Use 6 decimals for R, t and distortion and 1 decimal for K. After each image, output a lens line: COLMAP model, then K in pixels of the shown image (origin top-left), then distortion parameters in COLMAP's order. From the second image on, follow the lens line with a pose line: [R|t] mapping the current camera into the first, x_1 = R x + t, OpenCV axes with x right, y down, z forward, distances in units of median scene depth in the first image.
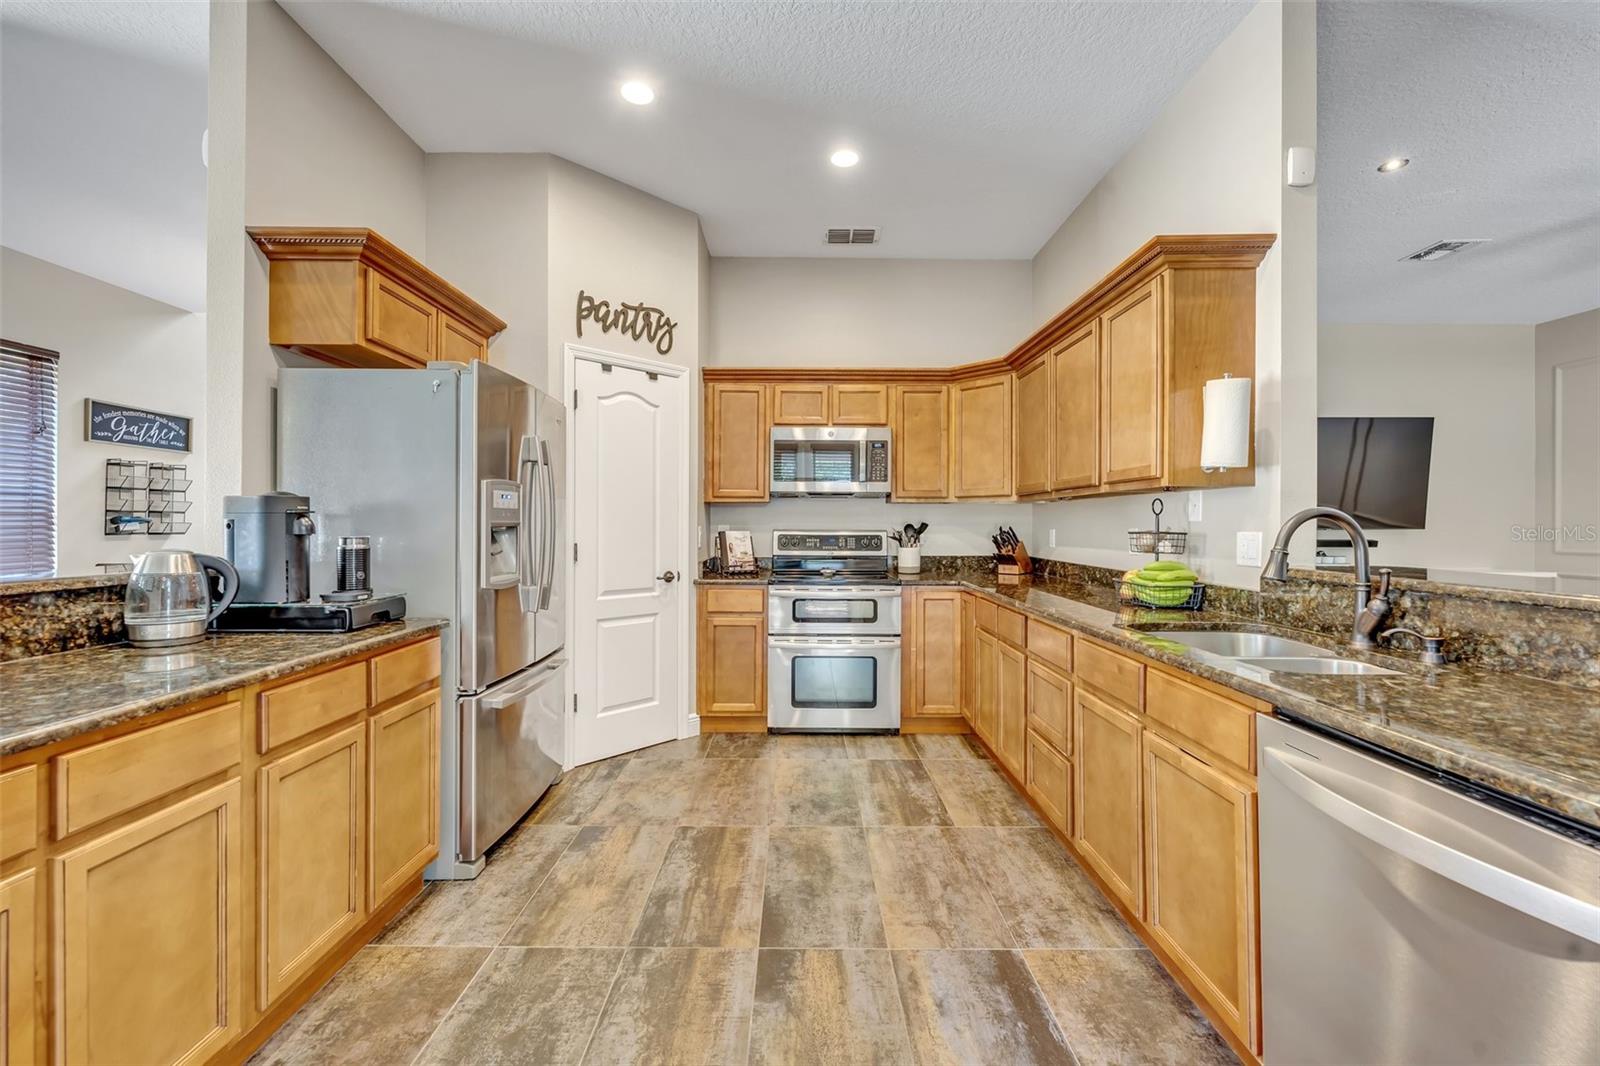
lens RADIAL K [[648.7, 0, 797.5], [0, 648.7, 525.4], [0, 0, 1]] dist [-0.001971, -0.000462]
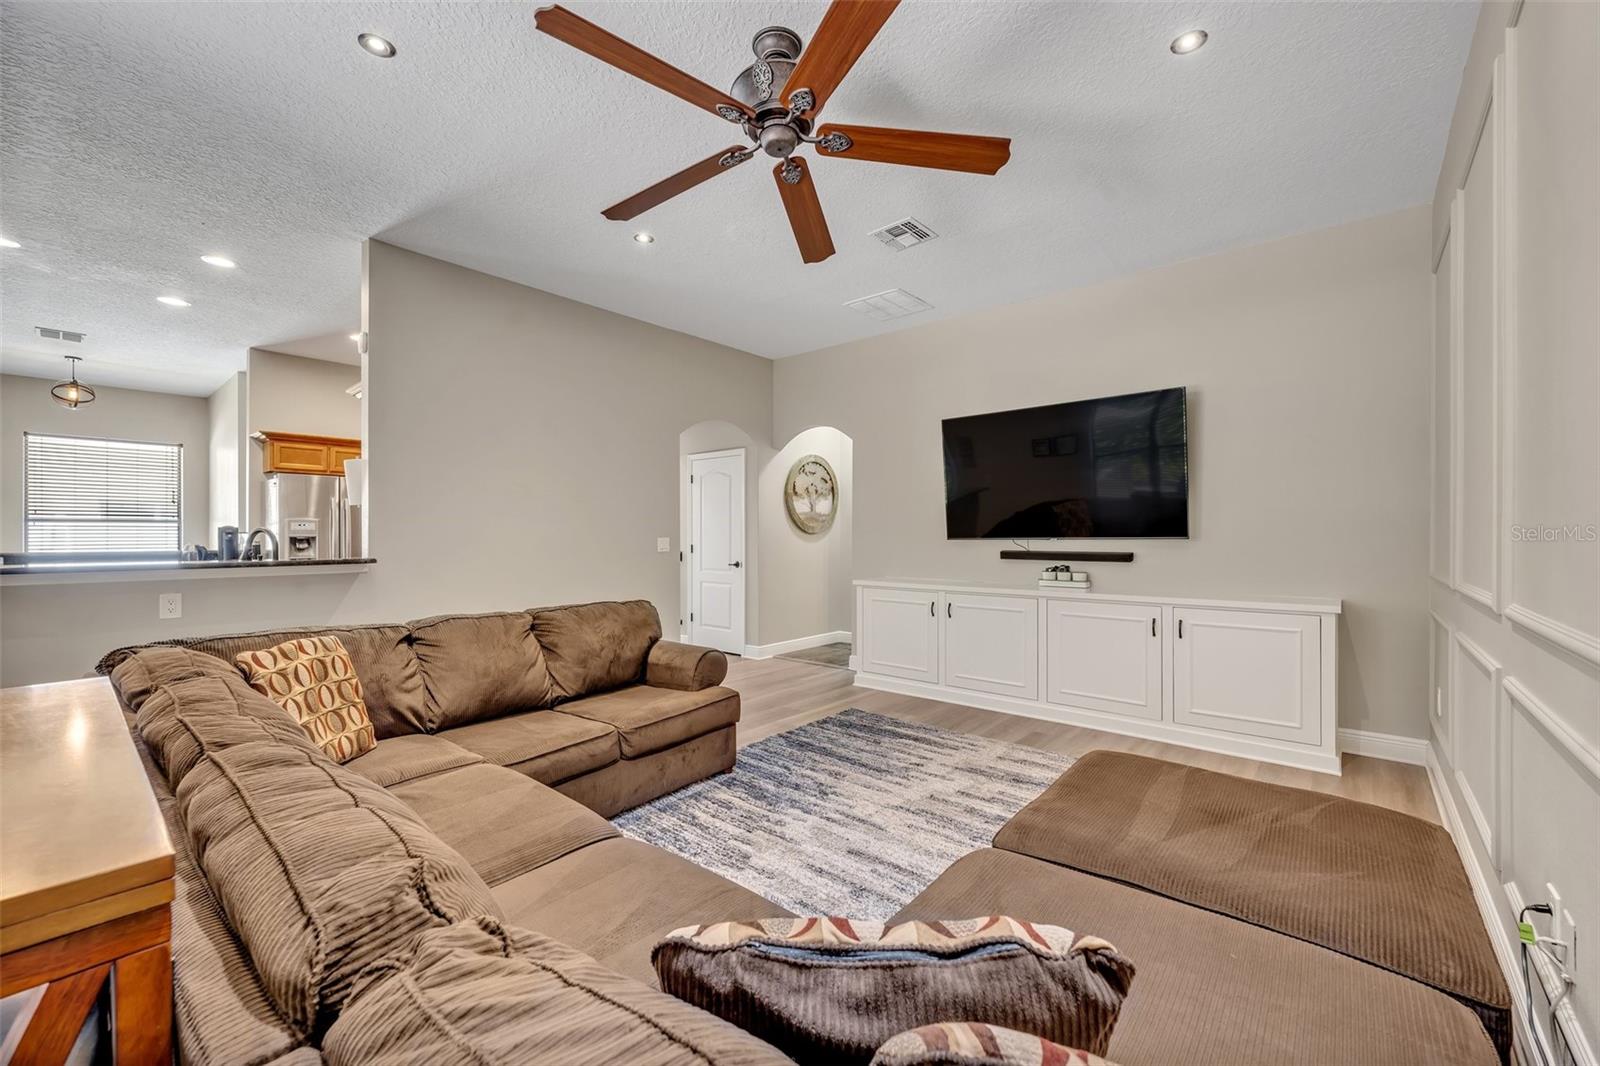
lens RADIAL K [[648.7, 0, 799.1], [0, 648.7, 538.1], [0, 0, 1]] dist [-0.001971, -0.000462]
pose [[0.757899, -0.002452, -0.652368, 1.829388], [0.001976, 0.999997, -0.001463, 0.008732], [0.652369, -0.000181, 0.757901, 0.252405]]
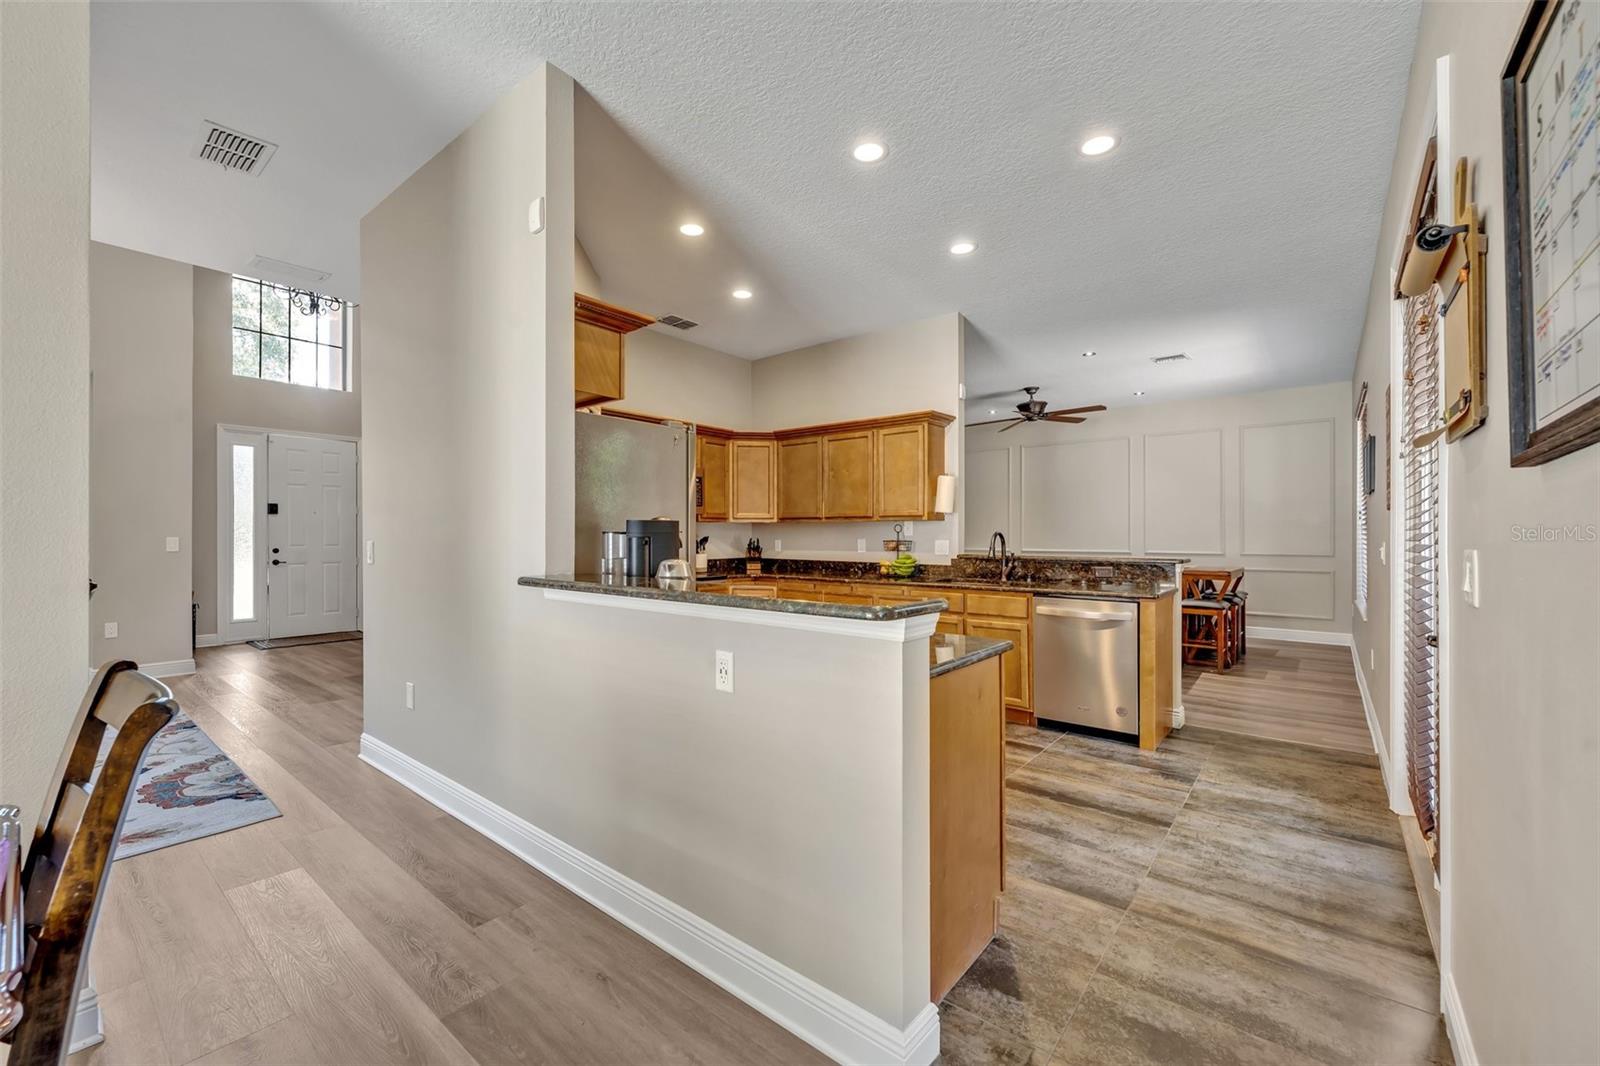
lens RADIAL K [[648.7, 0, 794.7], [0, 648.7, 535.6], [0, 0, 1]] dist [-0.001971, -0.000462]
pose [[0.635548, -0.002731, 0.772057, -0.949244], [0.002887, 0.999995, 0.001161, -0.007216], [-0.772056, 0.001491, 0.635552, -0.045572]]
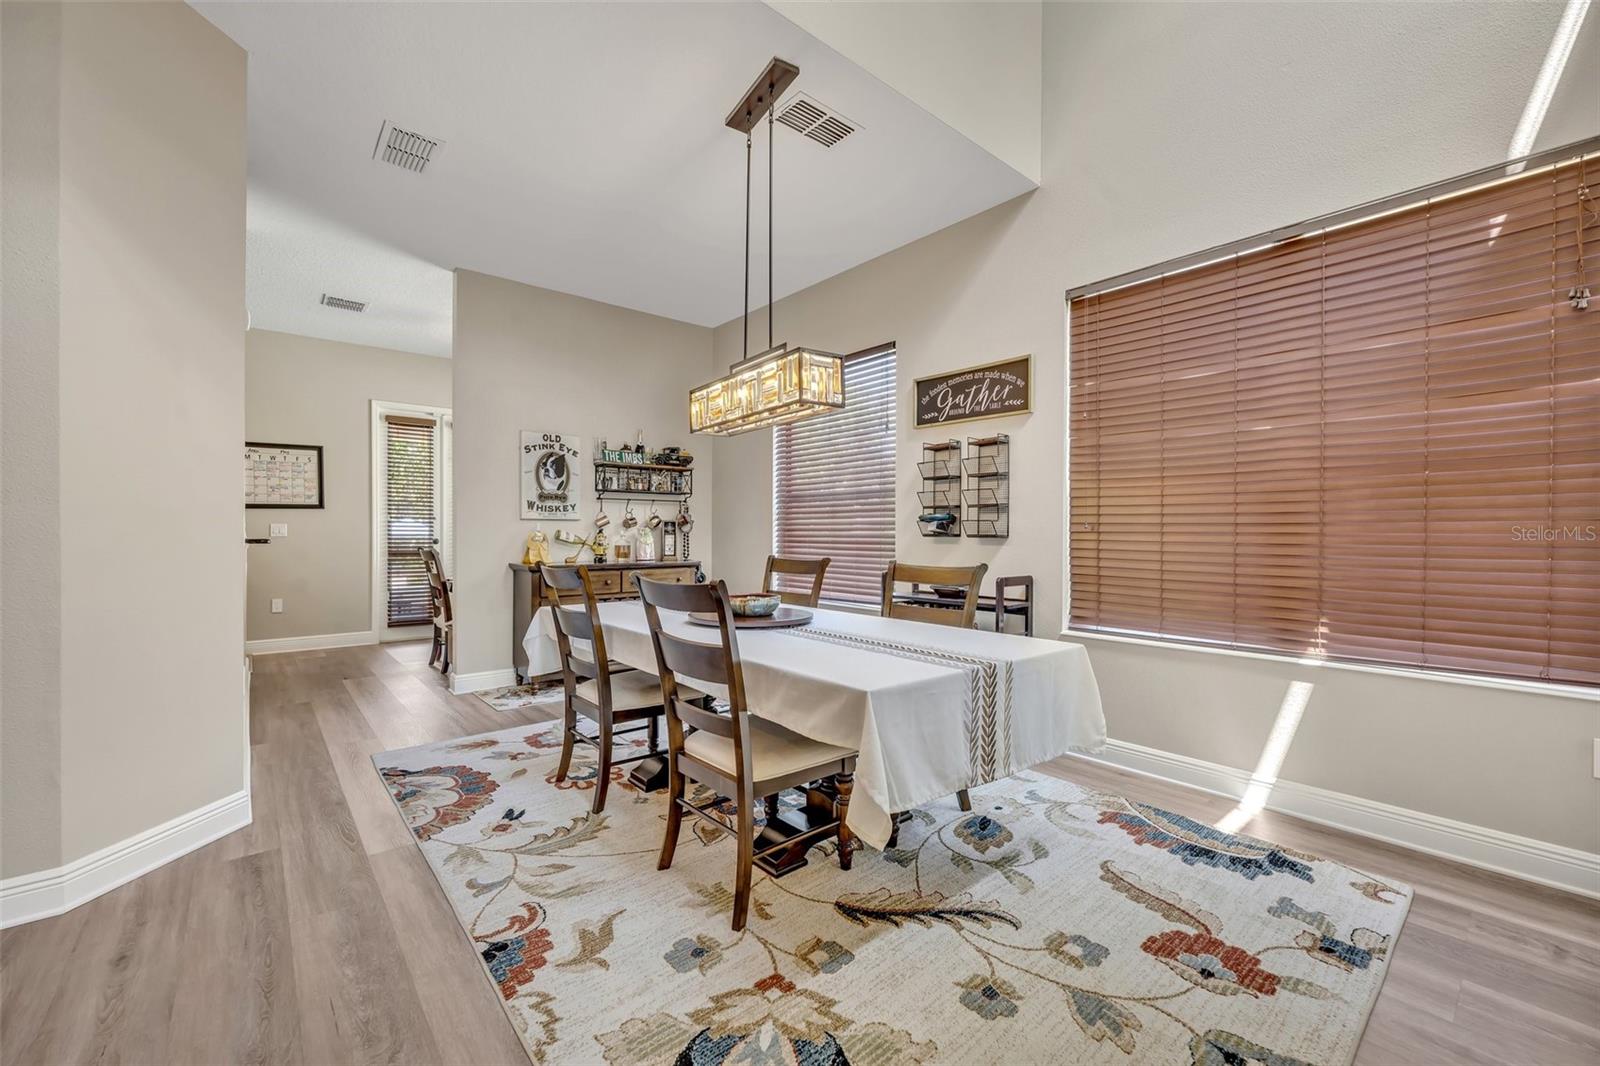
lens RADIAL K [[648.7, 0, 800.6], [0, 648.7, 533.3], [0, 0, 1]] dist [-0.001971, -0.000462]
pose [[-0.761367, -0.005545, -0.648298, -0.575713], [-0.008017, 0.999967, 0.000863, 0.016795], [0.648272, 0.005855, -0.761386, 2.198137]]
